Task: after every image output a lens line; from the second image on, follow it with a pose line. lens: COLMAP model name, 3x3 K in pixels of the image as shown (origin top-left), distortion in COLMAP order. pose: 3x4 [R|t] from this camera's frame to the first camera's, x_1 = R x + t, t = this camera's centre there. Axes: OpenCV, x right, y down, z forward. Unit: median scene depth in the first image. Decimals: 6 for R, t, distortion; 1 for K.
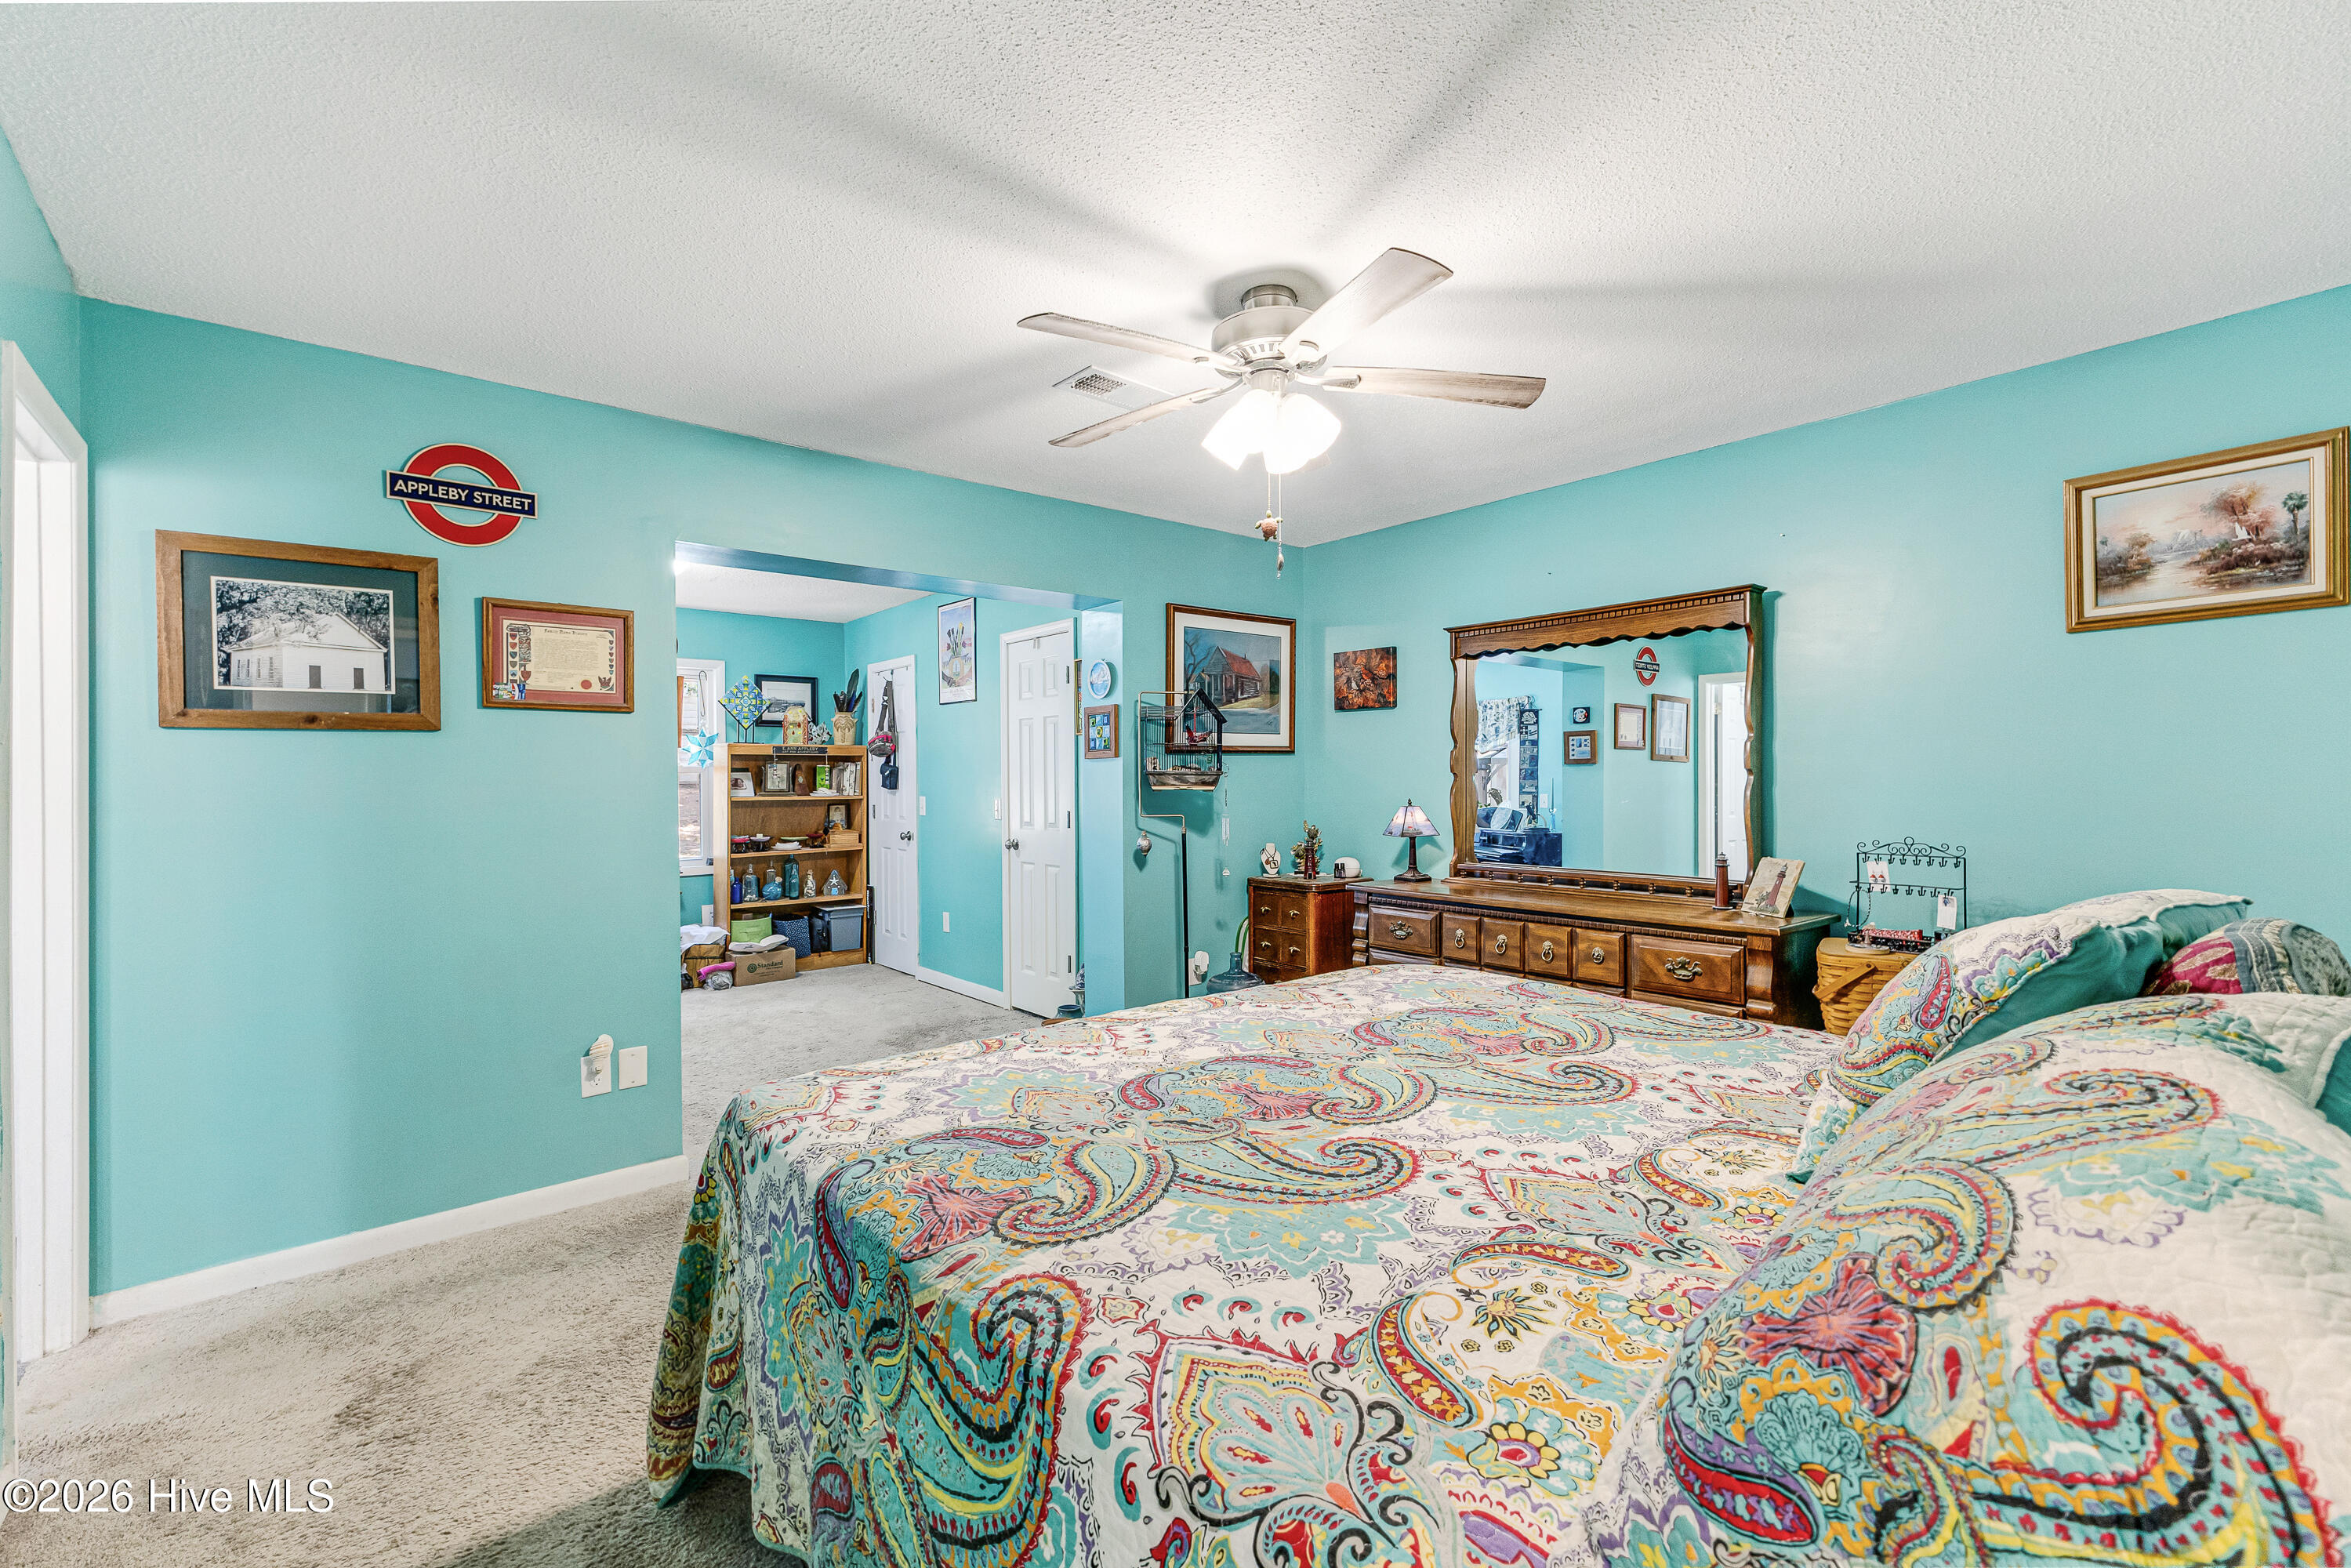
lens RADIAL K [[1013.6, 0, 1195.2], [0, 1013.6, 774.2], [0, 0, 1]] dist [0.011509, 0.000304]
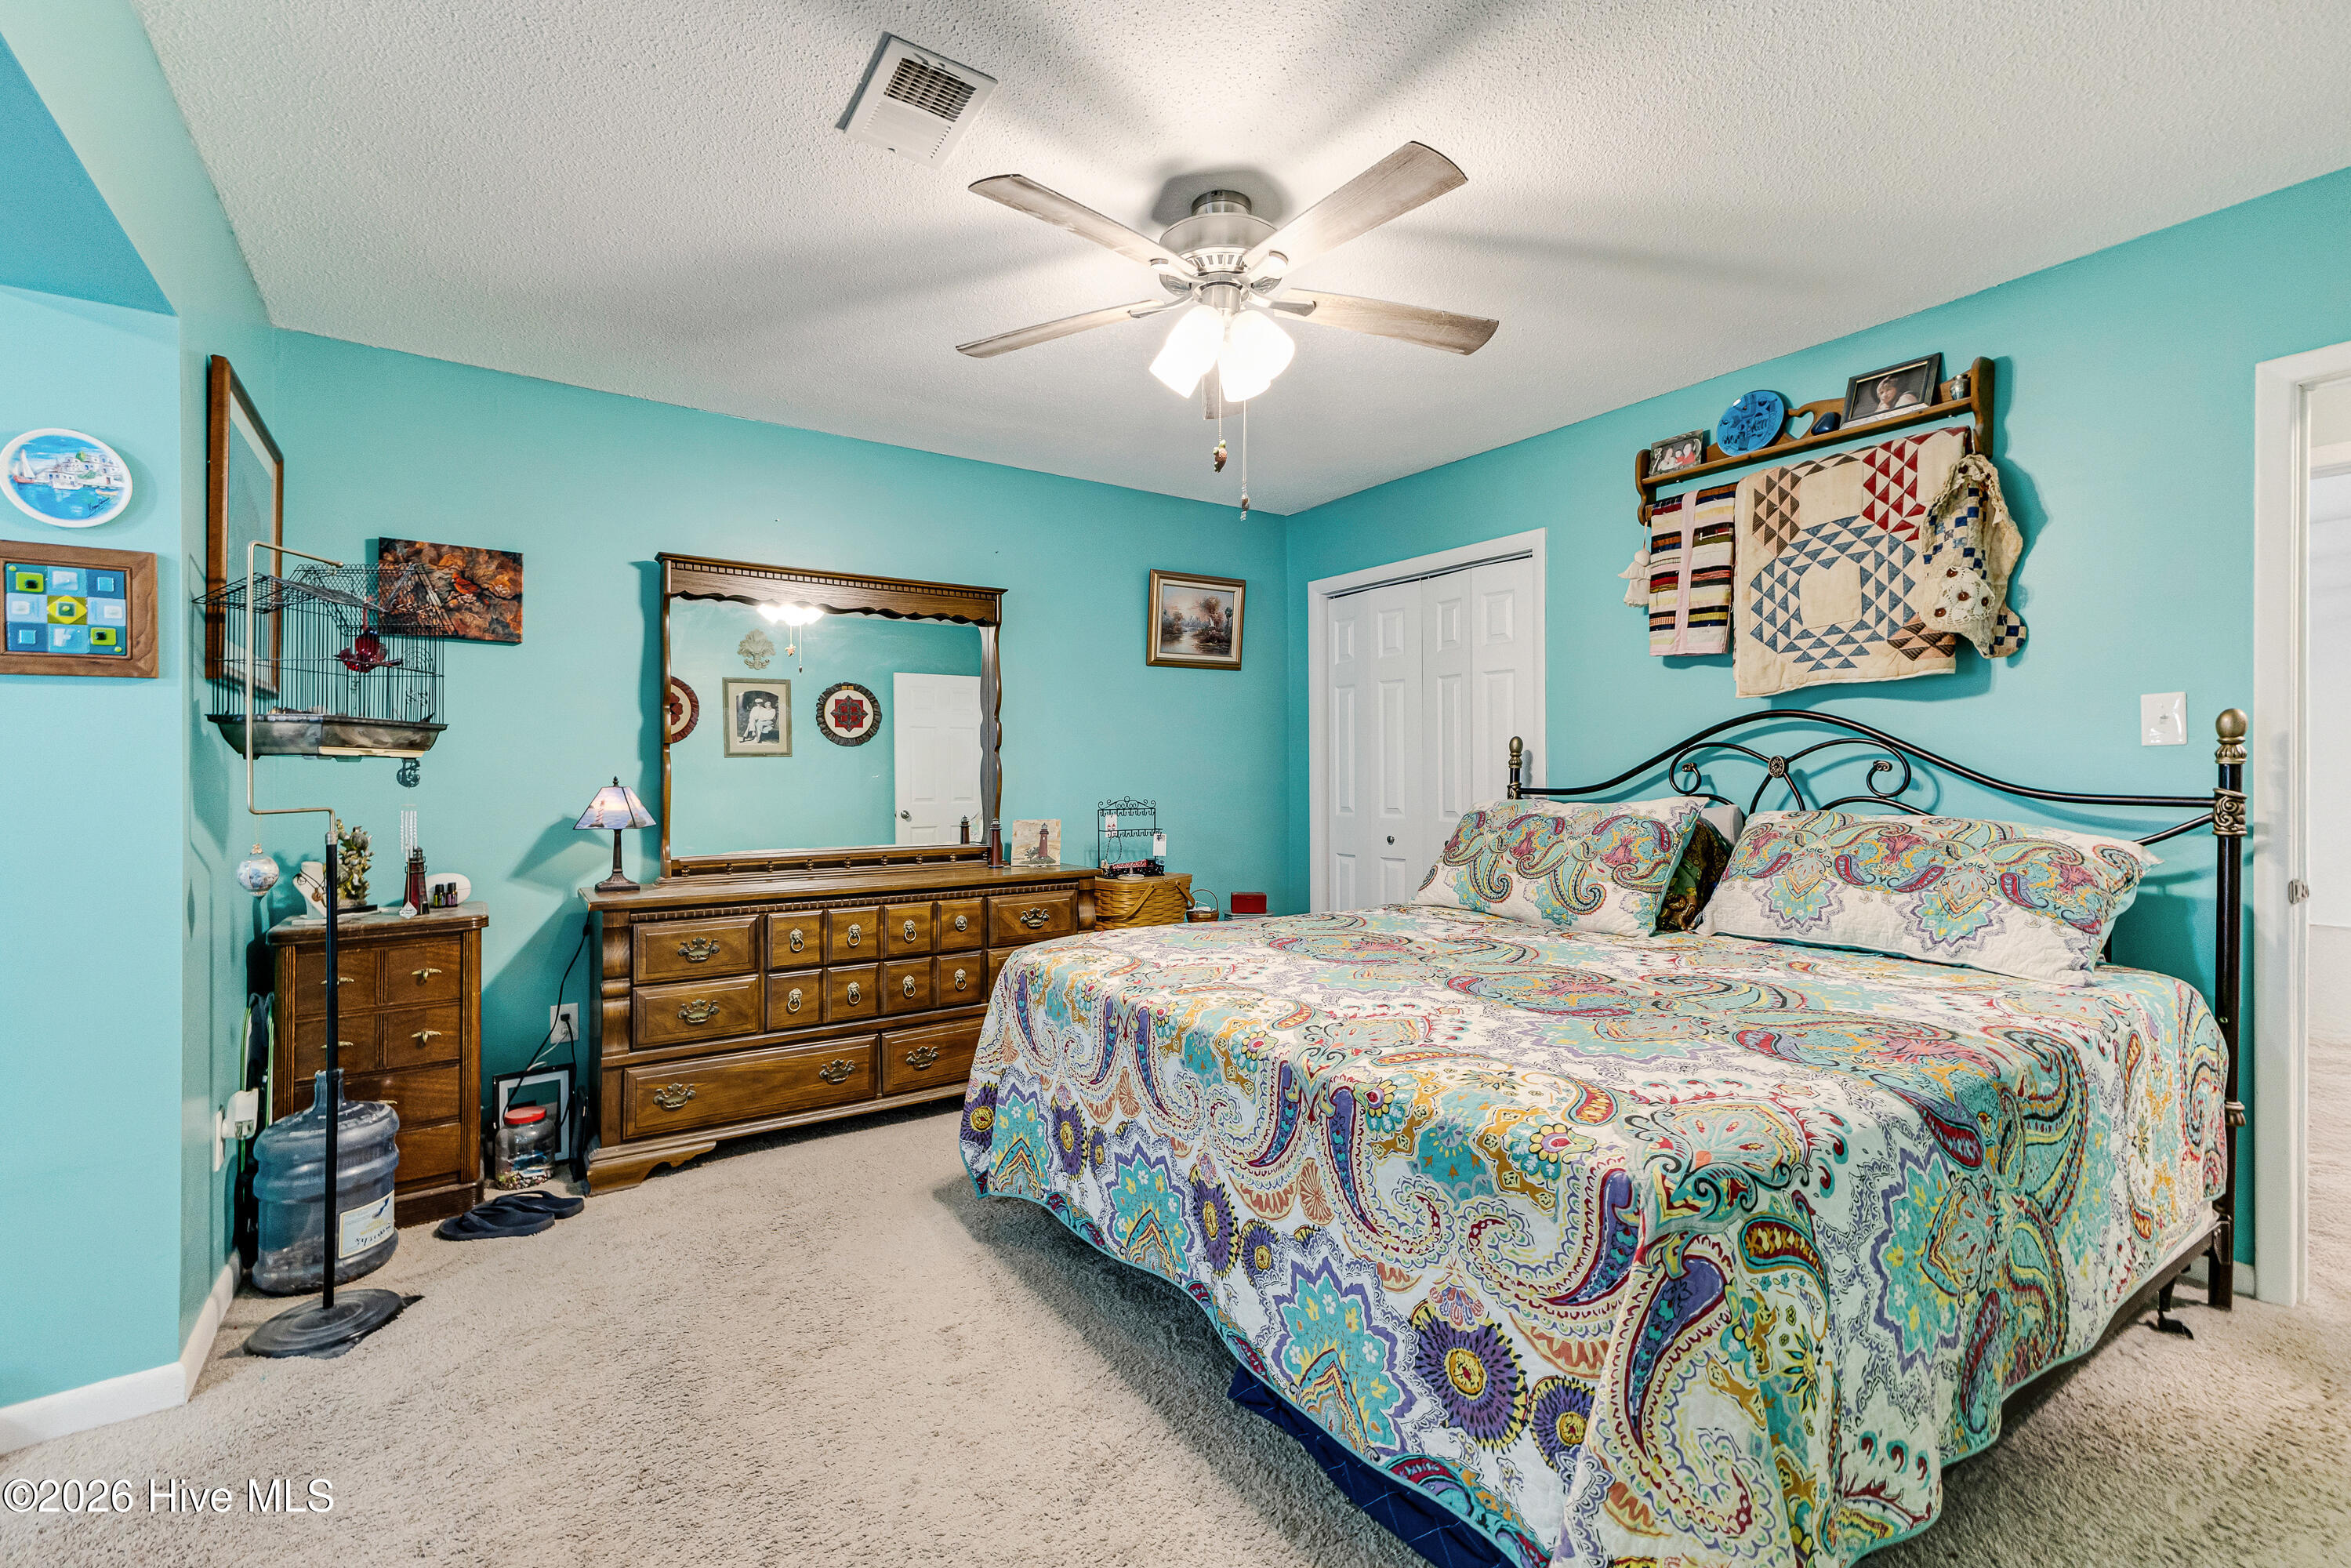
lens RADIAL K [[1013.6, 0, 1195.2], [0, 1013.6, 774.2], [0, 0, 1]] dist [0.011509, 0.000304]
pose [[0.095824, 0.004357, 0.995389, -1.095741], [-0.002126, 0.999989, -0.004173, 0.057591], [-0.995396, -0.001717, 0.095832, 1.211893]]
